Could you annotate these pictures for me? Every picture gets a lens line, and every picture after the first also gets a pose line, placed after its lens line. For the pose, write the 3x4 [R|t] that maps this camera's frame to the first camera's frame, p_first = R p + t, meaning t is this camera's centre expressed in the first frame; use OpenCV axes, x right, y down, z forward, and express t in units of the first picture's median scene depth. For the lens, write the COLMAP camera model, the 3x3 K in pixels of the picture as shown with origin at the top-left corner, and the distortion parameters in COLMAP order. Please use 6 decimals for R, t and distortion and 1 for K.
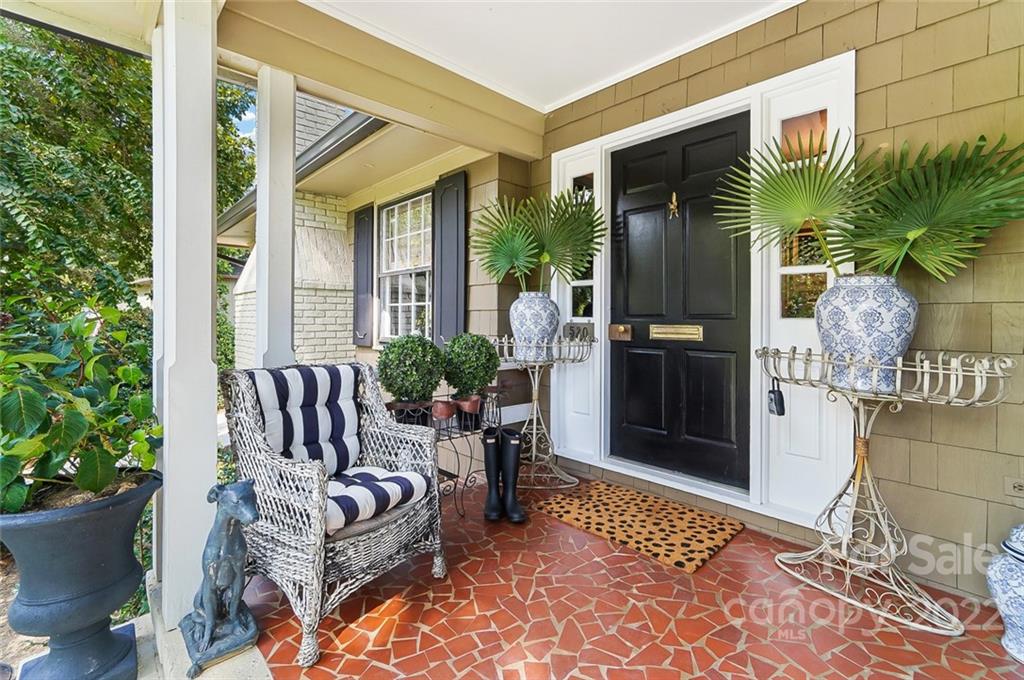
lens RADIAL K [[456.2, 0, 511.8], [0, 456.2, 320.2], [0, 0, 1]] dist [-0.011012, 0.000701]
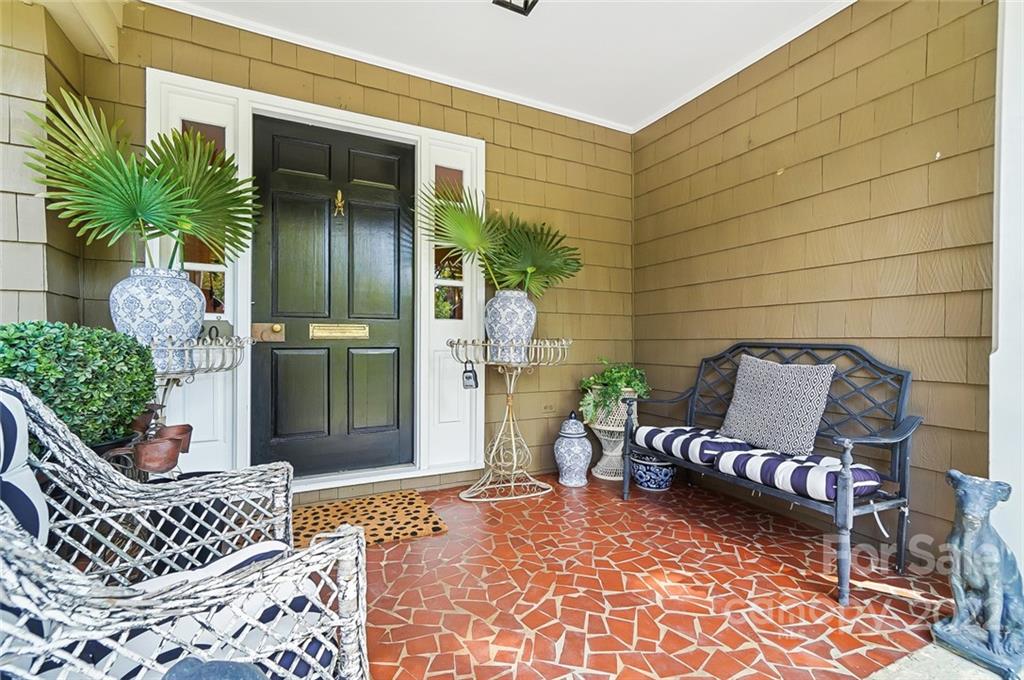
lens RADIAL K [[454.4, 0, 512.0], [0, 454.4, 340.0], [0, 0, 1]] dist [-0.001480, 0.000191]
pose [[0.288398, -0.002321, 0.957508, -0.541301], [0.003390, 0.999993, 0.001403, 0.050680], [-0.957505, 0.002841, 0.288404, 0.396315]]
